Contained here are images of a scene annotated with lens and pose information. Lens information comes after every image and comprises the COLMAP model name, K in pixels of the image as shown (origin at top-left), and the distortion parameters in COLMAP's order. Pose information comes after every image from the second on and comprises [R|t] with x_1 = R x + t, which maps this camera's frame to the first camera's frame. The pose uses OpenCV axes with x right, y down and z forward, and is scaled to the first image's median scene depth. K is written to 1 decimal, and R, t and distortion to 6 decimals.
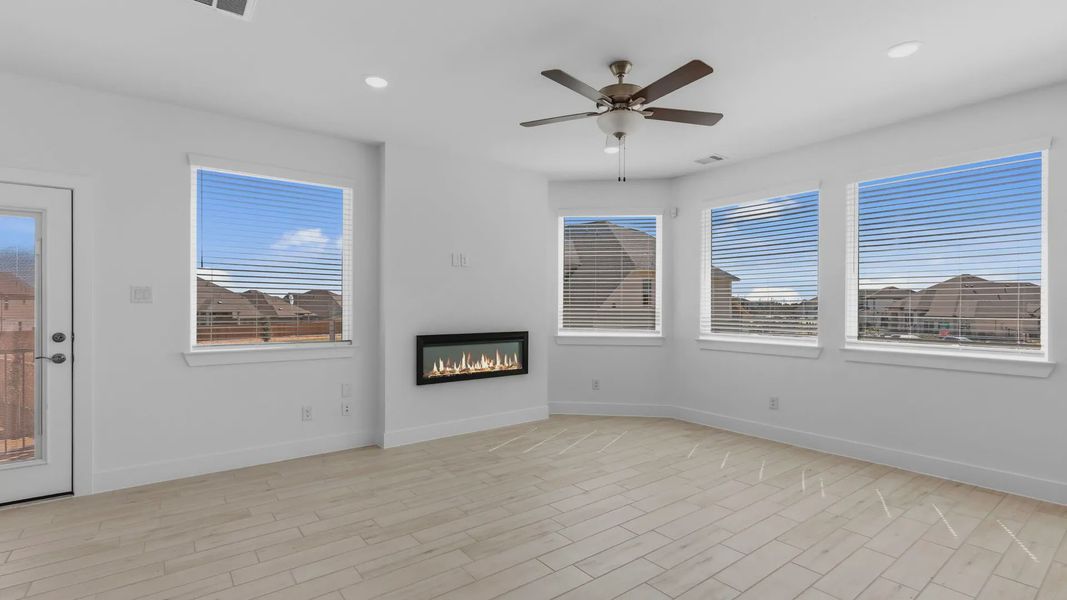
lens RADIAL K [[487.6, 0, 533.5], [0, 487.6, 300.0], [0, 0, 1]] dist [0.003133, -0.000015]
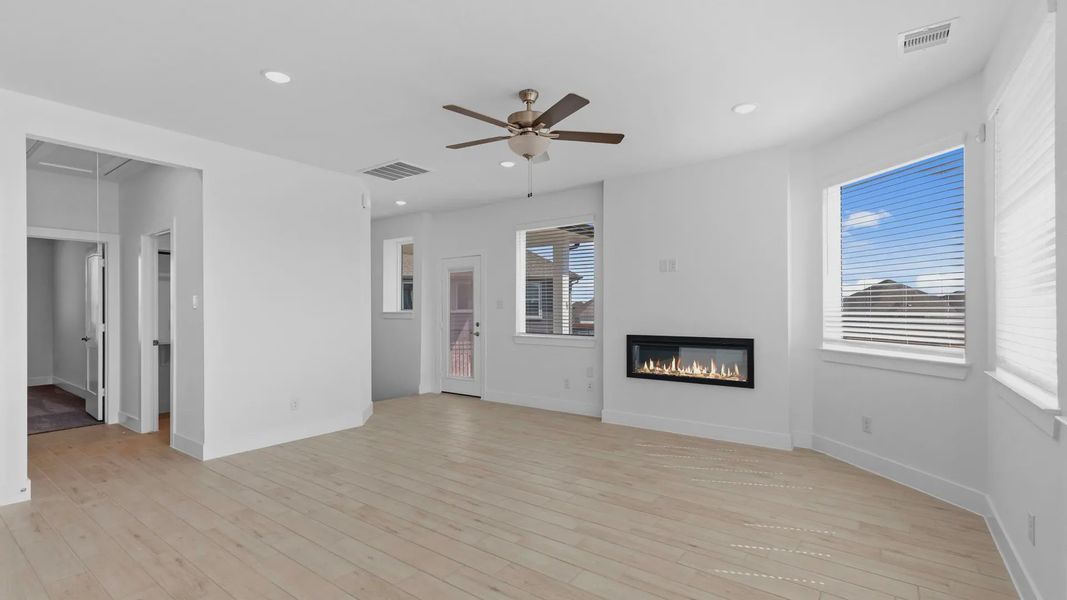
lens RADIAL K [[476.3, 0, 534.9], [0, 476.3, 314.0], [0, 0, 1]] dist [-0.000481, -0.000130]
pose [[0.281972, 0.008019, -0.959389, 0.769292], [0.011501, 0.999865, 0.011738, 0.004934], [0.959354, -0.014344, 0.281841, 0.446044]]
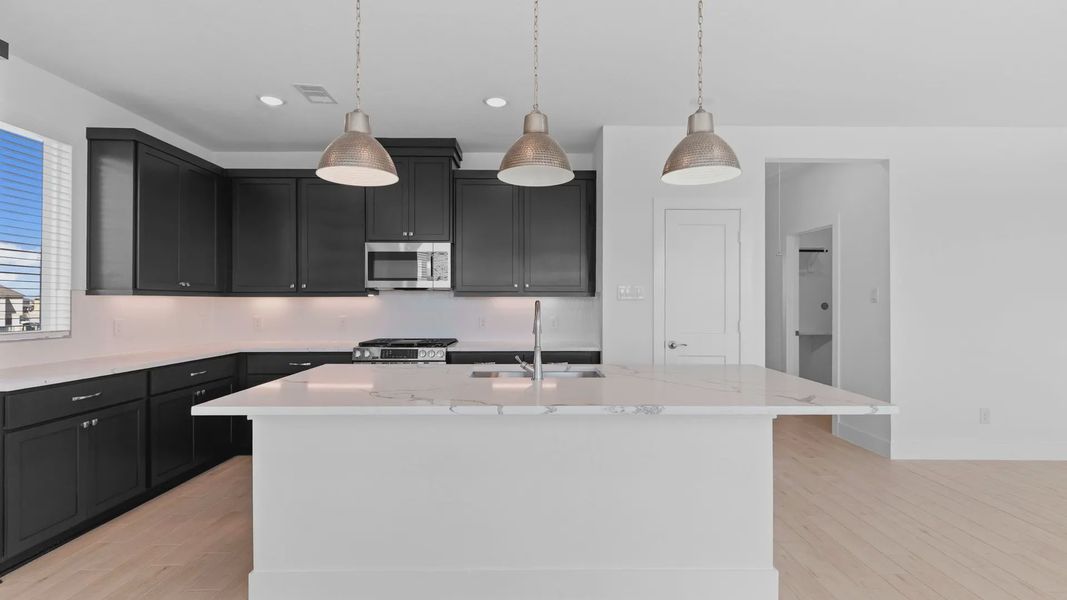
lens RADIAL K [[480.3, 0, 540.8], [0, 480.3, 295.7], [0, 0, 1]] dist [0.006439, 0.000374]
pose [[-0.599655, -0.016032, -0.800098, 0.822857], [0.004810, 0.999709, -0.023637, 0.004910], [0.800244, -0.018023, -0.599404, 0.134773]]
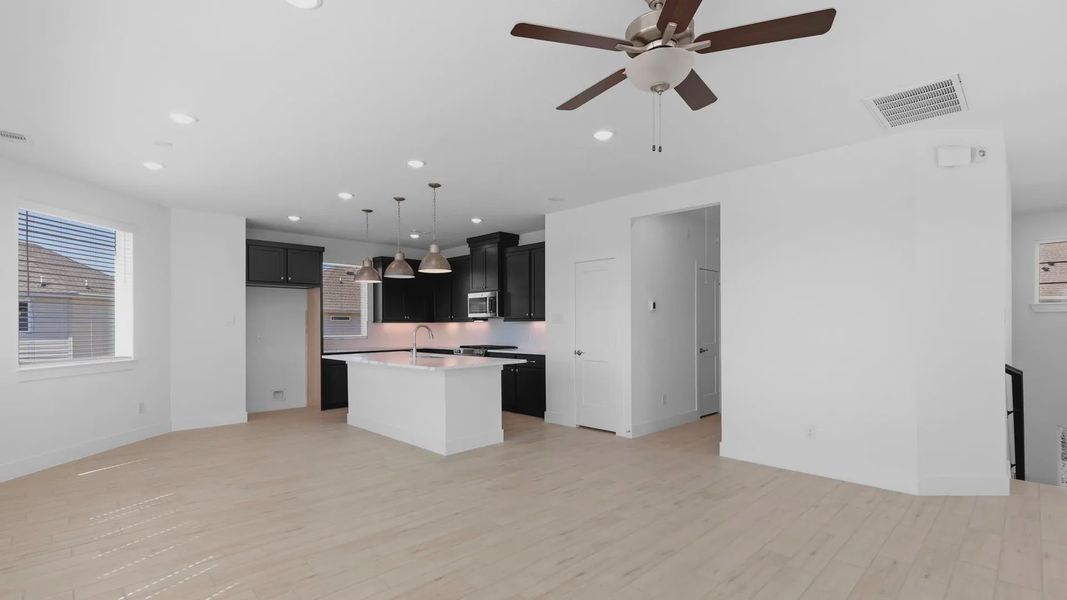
lens RADIAL K [[481.2, 0, 532.2], [0, 481.2, 323.0], [0, 0, 1]] dist [0.002066, -0.000368]
pose [[-0.992489, -0.000015, -0.122330, 0.289500], [0.001708, 0.999901, -0.013984, 0.011326], [0.122318, -0.014088, -0.992391, 1.047785]]
